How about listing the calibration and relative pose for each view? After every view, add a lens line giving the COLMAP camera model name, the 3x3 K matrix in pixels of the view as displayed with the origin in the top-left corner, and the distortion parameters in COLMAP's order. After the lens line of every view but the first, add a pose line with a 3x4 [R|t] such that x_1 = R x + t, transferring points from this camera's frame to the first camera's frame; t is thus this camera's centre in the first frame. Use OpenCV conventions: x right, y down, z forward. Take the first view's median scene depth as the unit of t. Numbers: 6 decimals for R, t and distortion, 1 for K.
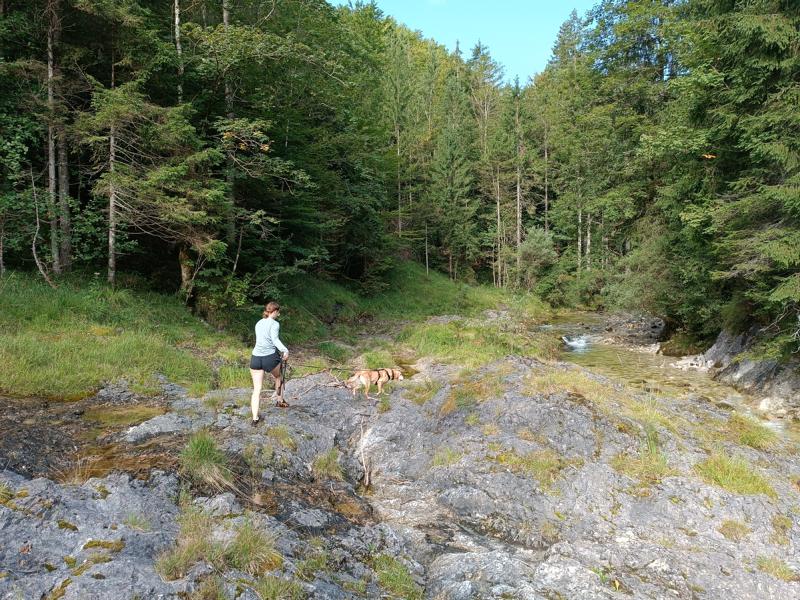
lens RADIAL K [[580.2, 0, 406.4], [0, 580.2, 298.1], [0, 0, 1]] dist [0.045663, -0.033079]
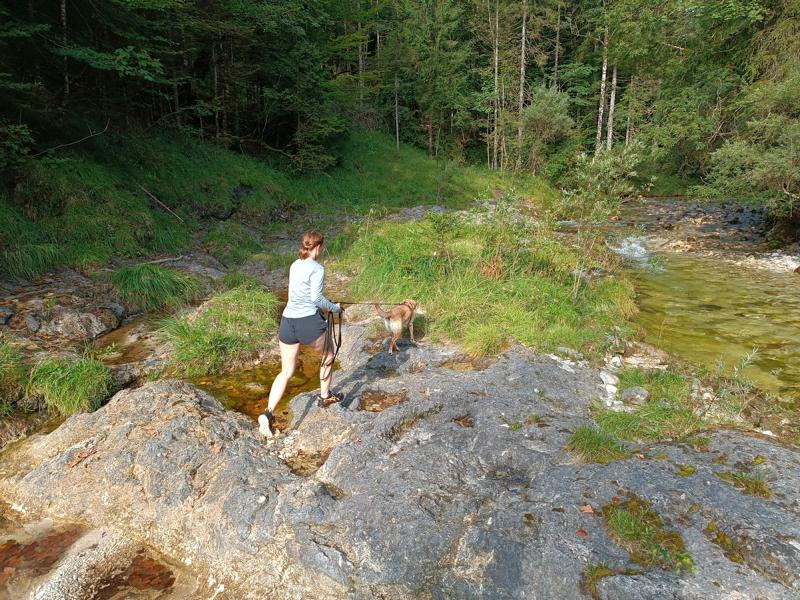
lens RADIAL K [[580.2, 0, 406.4], [0, 580.2, 298.1], [0, 0, 1]] dist [0.045663, -0.033079]
pose [[0.999442, -0.008410, 0.032321, 0.020474], [0.002399, 0.983350, 0.181707, 0.008920], [-0.033311, -0.181528, 0.982821, 0.241164]]
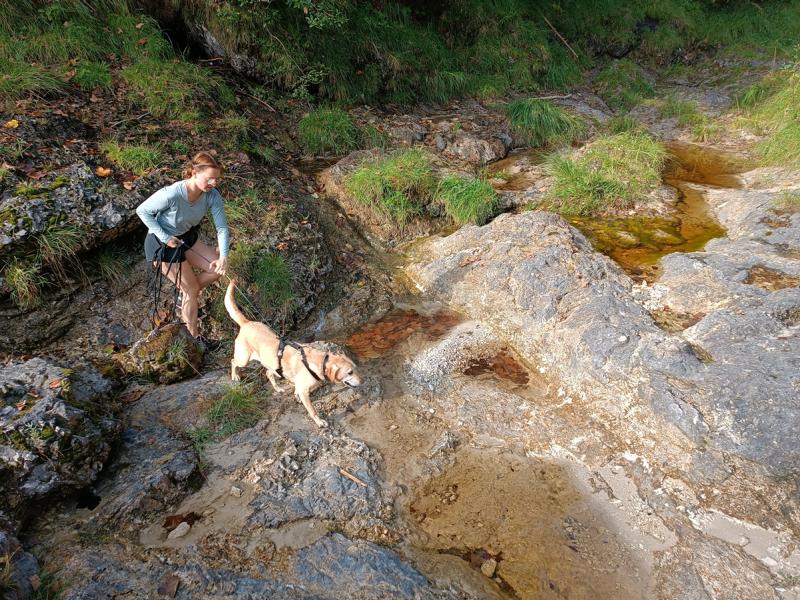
lens RADIAL K [[580.2, 0, 406.4], [0, 580.2, 298.1], [0, 0, 1]] dist [0.045663, -0.033079]
pose [[0.835696, 0.253185, -0.487349, 0.016605], [-0.025928, 0.904593, 0.425488, 0.010966], [0.548579, -0.342943, 0.762529, 0.238334]]
